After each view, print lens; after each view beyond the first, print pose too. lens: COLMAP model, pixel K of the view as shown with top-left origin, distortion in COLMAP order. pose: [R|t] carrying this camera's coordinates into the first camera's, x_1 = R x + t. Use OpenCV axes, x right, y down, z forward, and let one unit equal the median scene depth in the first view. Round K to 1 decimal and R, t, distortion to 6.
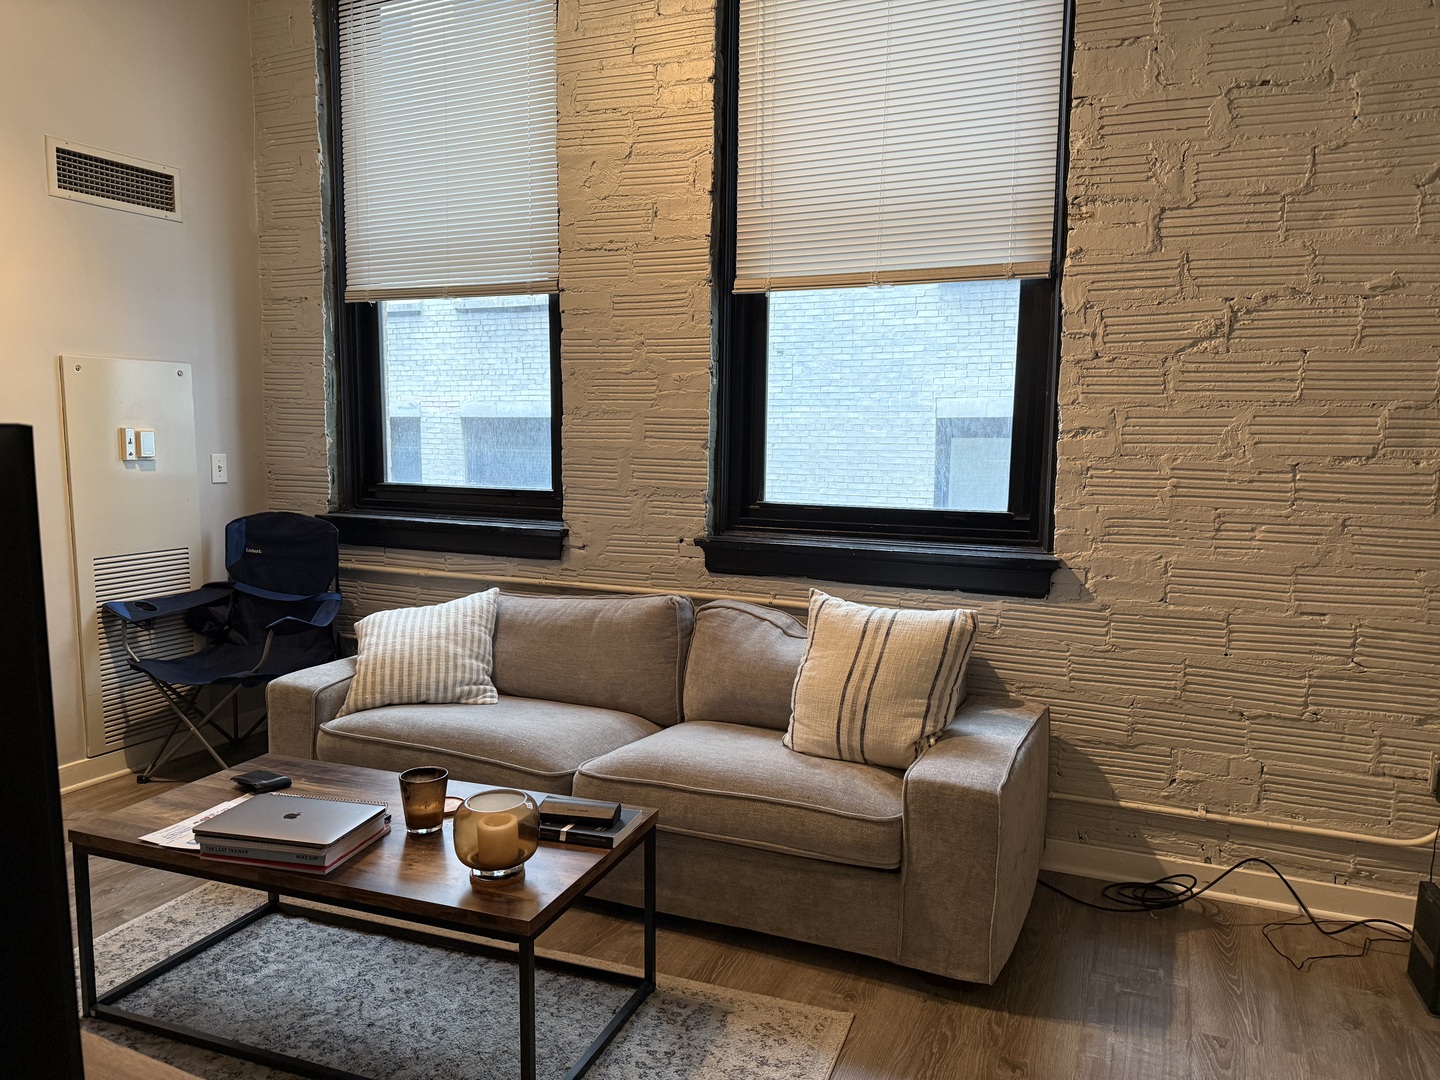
lens RADIAL K [[984.5, 0, 716.5], [0, 984.5, 558.8], [0, 0, 1]] dist [0.095727, -0.119461]
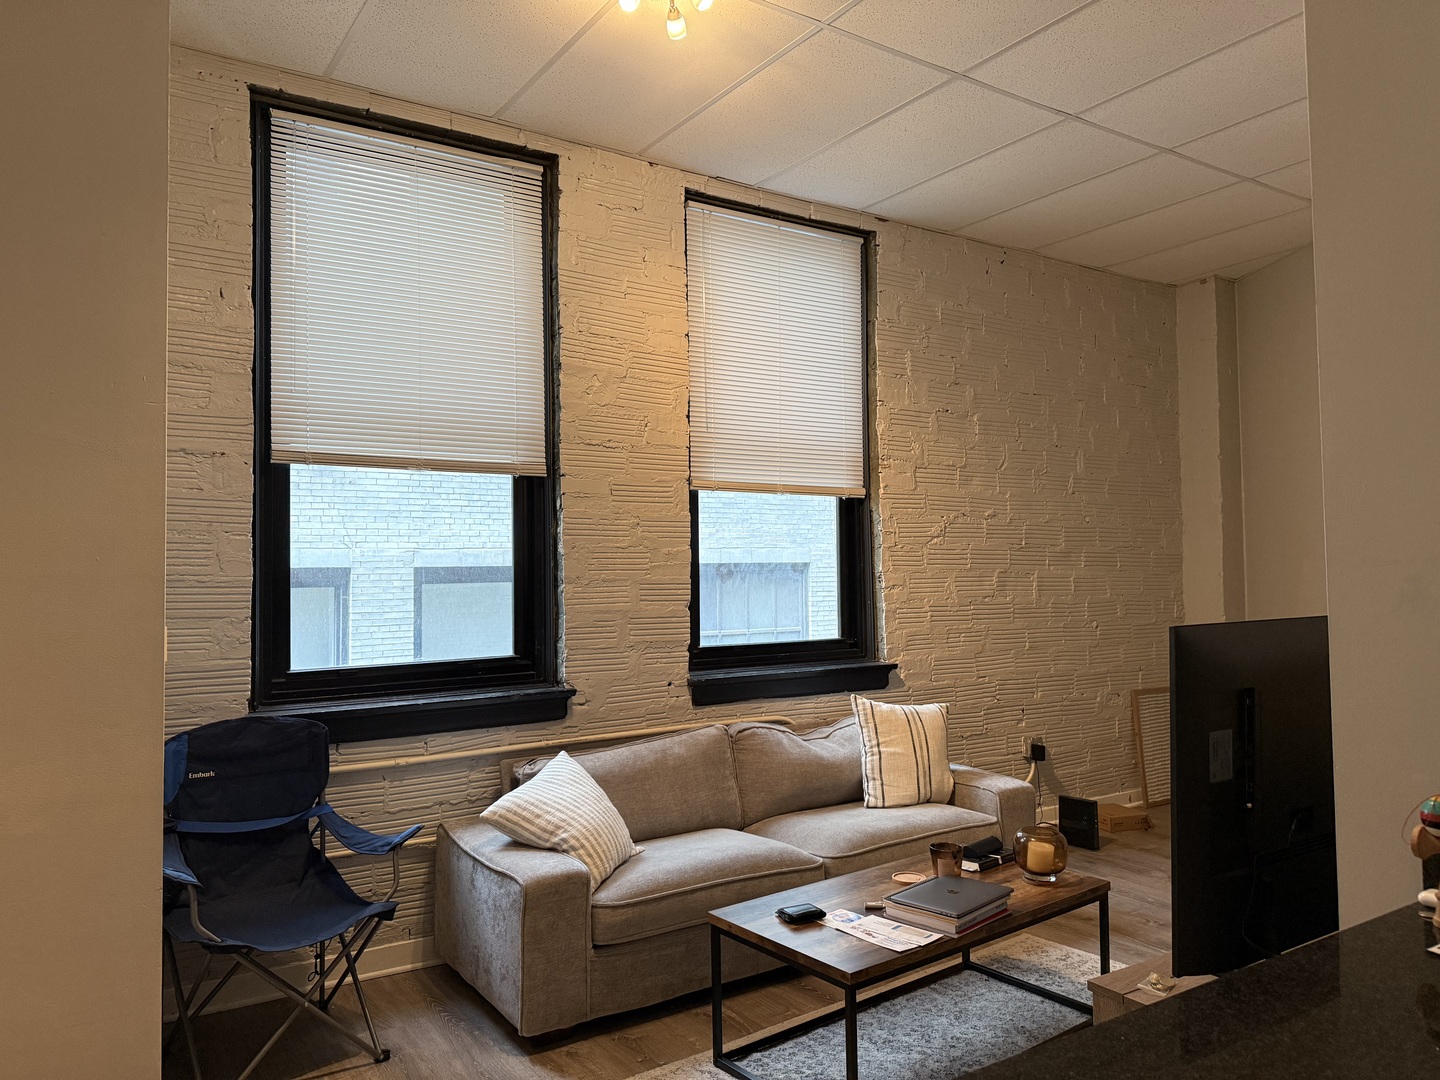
lens RADIAL K [[1020.7, 0, 720.0], [0, 1020.7, 540.0], [0, 0, 1]] dist [0.103758, -0.001434]
pose [[0.531700, 0.010026, 0.846873, -1.087268], [0.129116, 0.987282, -0.092753, -0.069834], [-0.837033, 0.158661, 0.523644, 0.263763]]
